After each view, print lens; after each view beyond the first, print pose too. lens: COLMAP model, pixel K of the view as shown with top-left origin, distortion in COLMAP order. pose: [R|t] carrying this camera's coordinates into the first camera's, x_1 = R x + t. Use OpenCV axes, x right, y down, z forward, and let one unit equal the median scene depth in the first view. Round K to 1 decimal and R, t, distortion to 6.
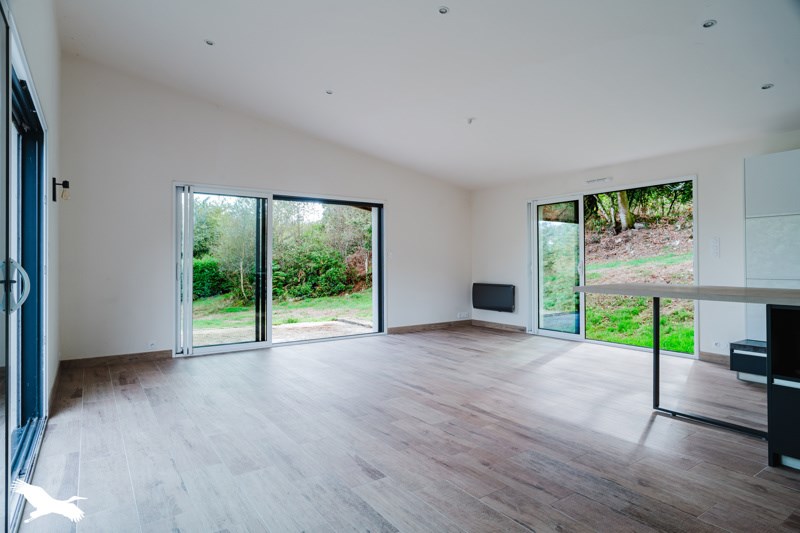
lens RADIAL K [[451.6, 0, 399.6], [0, 451.6, 262.2], [0, 0, 1]] dist [-0.002667, 0.001322]
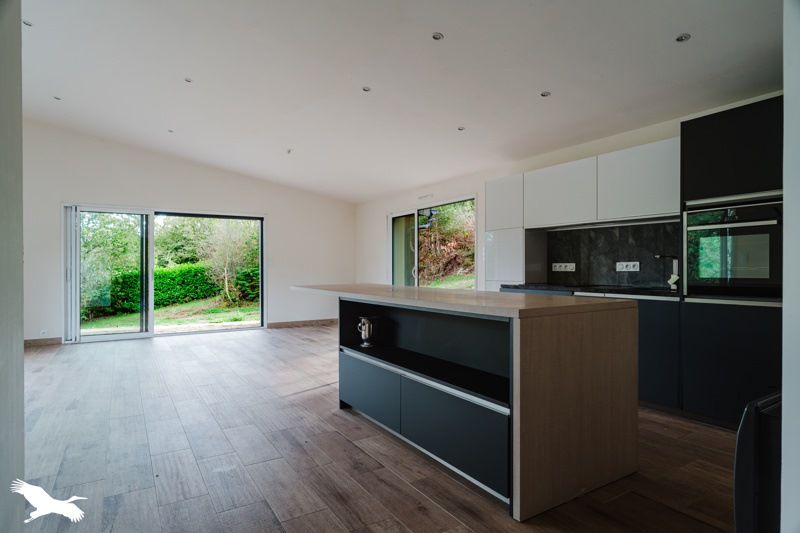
lens RADIAL K [[451.6, 0, 400.9], [0, 451.6, 270.8], [0, 0, 1]] dist [-0.002667, 0.001322]
pose [[0.998521, -0.000776, -0.054366, 0.445010], [0.001294, 0.999954, 0.009491, -0.001401], [0.054357, -0.009547, 0.998476, -0.175061]]
